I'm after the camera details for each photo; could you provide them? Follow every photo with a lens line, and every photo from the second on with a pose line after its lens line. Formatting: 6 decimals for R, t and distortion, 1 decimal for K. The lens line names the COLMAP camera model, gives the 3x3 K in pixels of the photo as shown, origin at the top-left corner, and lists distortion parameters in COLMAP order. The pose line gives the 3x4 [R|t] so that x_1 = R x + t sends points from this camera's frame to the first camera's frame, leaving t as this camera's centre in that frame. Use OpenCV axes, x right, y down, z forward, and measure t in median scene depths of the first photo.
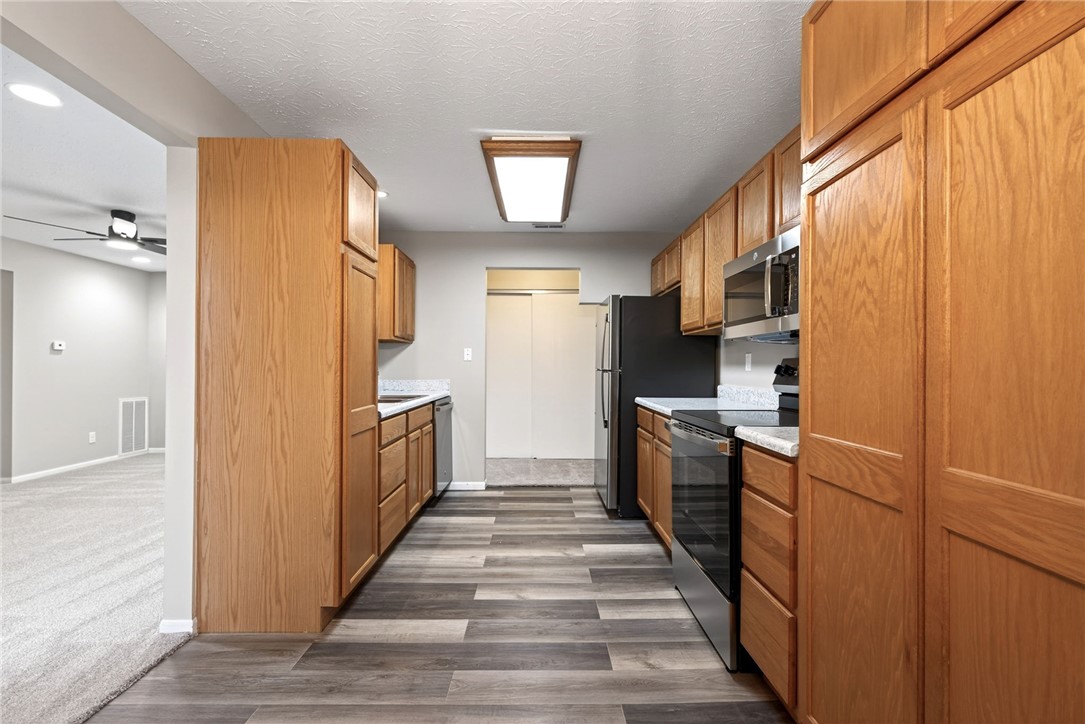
lens RADIAL K [[475.5, 0, 548.5], [0, 475.5, 366.8], [0, 0, 1]] dist [0.003231, -0.000314]
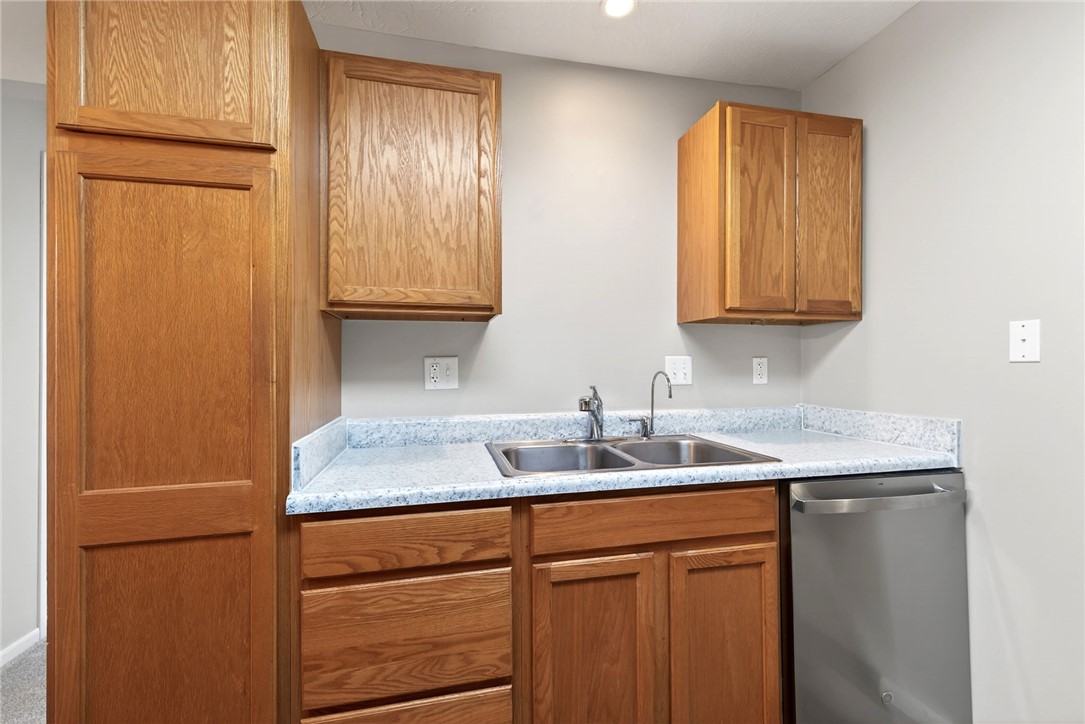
lens RADIAL K [[468.7, 0, 555.2], [0, 468.7, 360.2], [0, 0, 1]] dist [0.001952, 0.000116]
pose [[0.197103, -0.012772, -0.980300, 0.119916], [0.003724, 0.999918, -0.012278, -0.024594], [0.980376, -0.001230, 0.197135, 1.408427]]
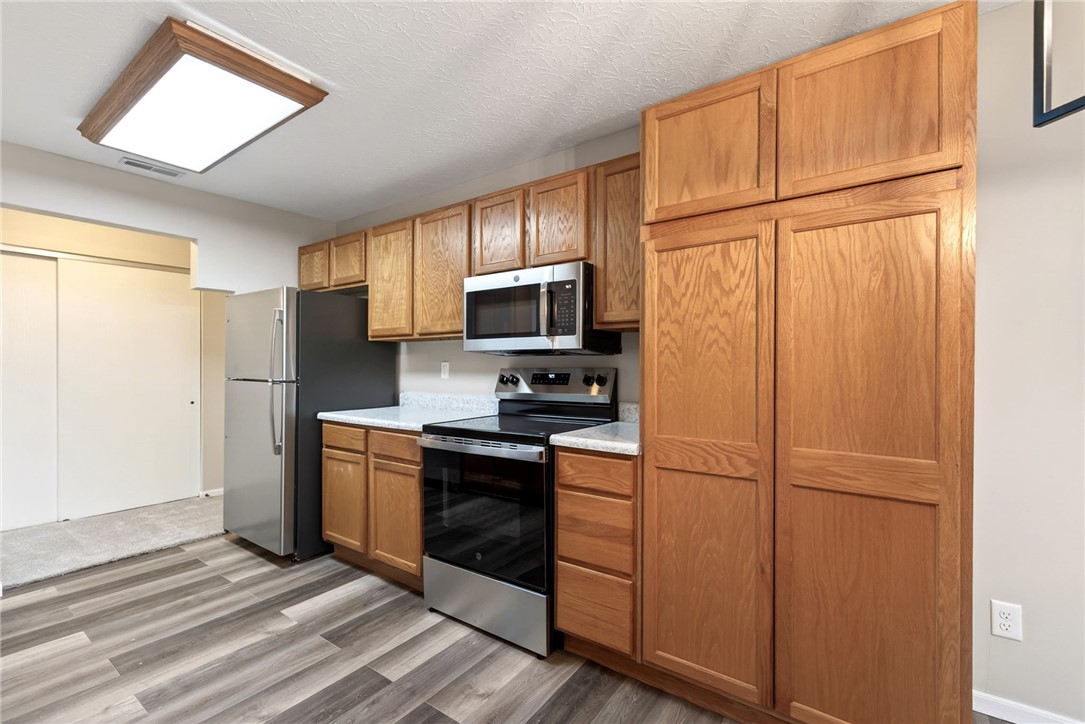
lens RADIAL K [[475.5, 0, 548.5], [0, 475.5, 366.8], [0, 0, 1]] dist [0.003231, -0.000314]
pose [[0.596918, -0.010996, 0.802227, -0.435393], [0.005352, 0.999938, 0.009725, -0.039987], [-0.802284, -0.001512, 0.596940, 0.300676]]
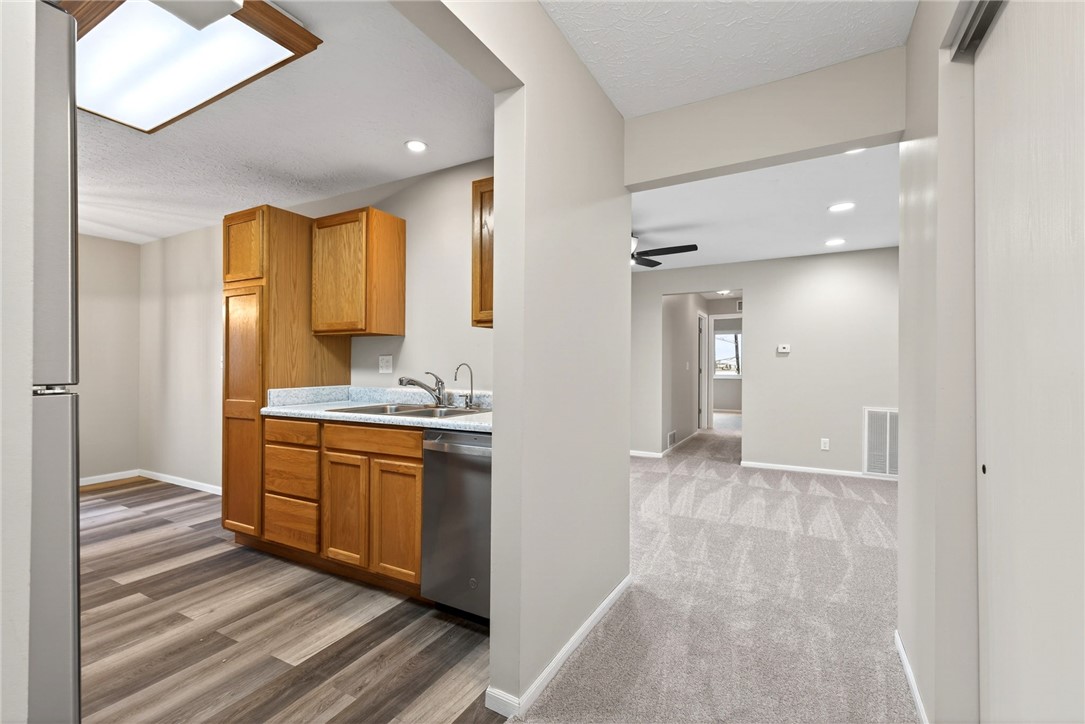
lens RADIAL K [[474.0, 0, 542.5], [0, 474.0, 362.0], [0, 0, 1]] dist [0.002420, 0.000237]
pose [[-0.500850, -0.010389, -0.865472, 0.355400], [-0.004101, 0.999945, -0.009630, -0.006087], [0.865524, -0.001274, -0.500865, 2.673129]]
